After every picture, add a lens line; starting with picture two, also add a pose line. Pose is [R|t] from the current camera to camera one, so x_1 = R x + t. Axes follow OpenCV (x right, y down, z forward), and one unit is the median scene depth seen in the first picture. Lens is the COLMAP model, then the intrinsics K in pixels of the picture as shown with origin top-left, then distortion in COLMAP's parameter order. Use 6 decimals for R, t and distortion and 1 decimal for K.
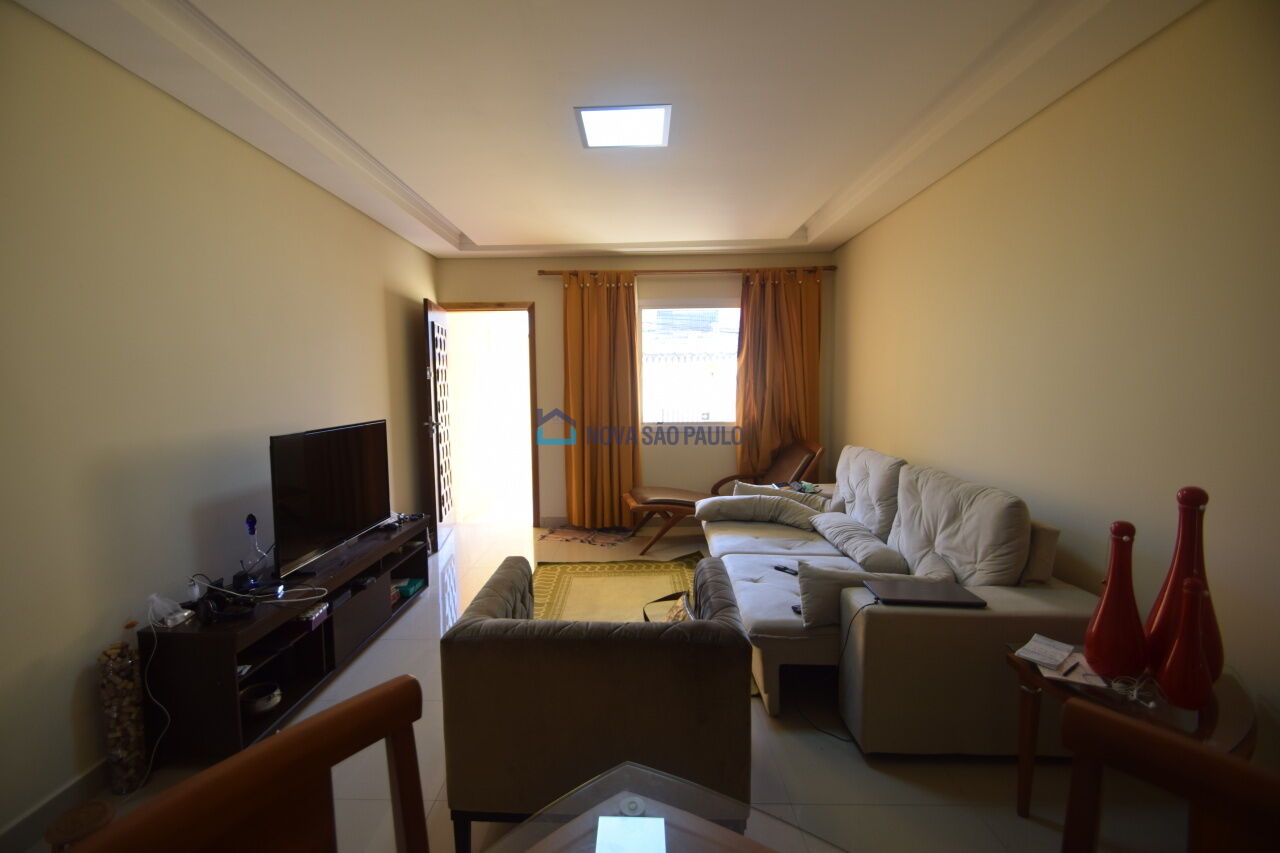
lens RADIAL K [[552.5, 0, 640.0], [0, 552.5, 426.5], [0, 0, 1]] dist [0.015391, -0.016545]
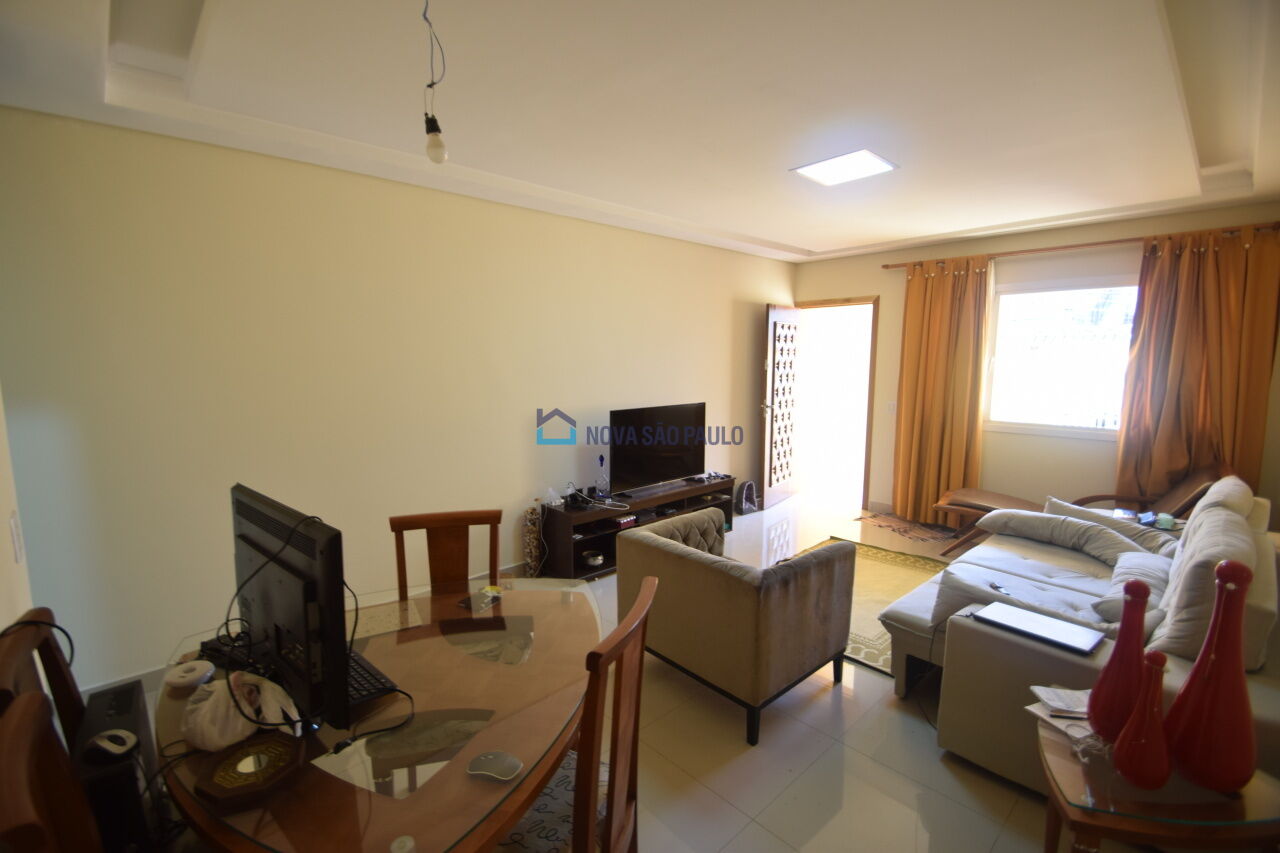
lens RADIAL K [[552.5, 0, 640.0], [0, 552.5, 426.5], [0, 0, 1]] dist [0.015391, -0.016545]
pose [[0.714833, 0.097153, -0.692513, 0.273490], [-0.065665, 0.995252, 0.071843, -0.029493], [0.696205, -0.005882, 0.717819, -0.072330]]
